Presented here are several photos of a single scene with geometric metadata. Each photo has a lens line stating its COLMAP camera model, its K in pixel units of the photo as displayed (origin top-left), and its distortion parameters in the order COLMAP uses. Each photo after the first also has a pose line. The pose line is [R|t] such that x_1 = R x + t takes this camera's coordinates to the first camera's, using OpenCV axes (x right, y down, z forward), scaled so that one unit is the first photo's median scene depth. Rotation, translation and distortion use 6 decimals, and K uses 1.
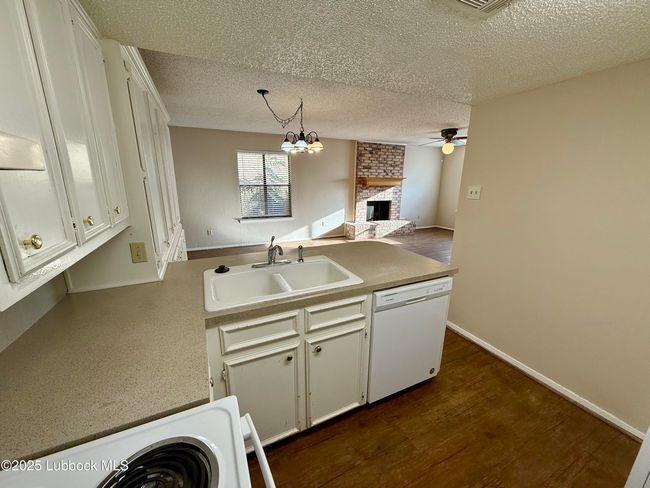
lens RADIAL K [[258.0, 0, 323.8], [0, 258.0, 242.5], [0, 0, 1]] dist [0.002438, 0.000093]
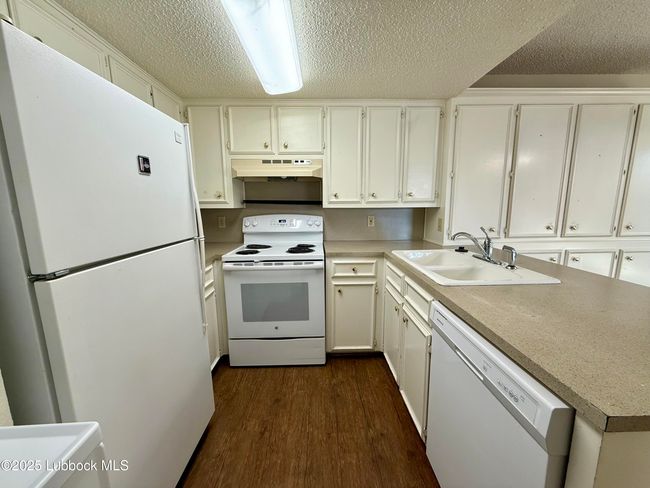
lens RADIAL K [[258.0, 0, 323.8], [0, 258.0, 242.5], [0, 0, 1]] dist [0.002438, 0.000093]
pose [[-0.394896, 0.148707, -0.906611, 0.211227], [-0.217012, 0.943790, 0.249330, -0.017809], [0.892728, 0.295205, -0.340428, 0.194292]]
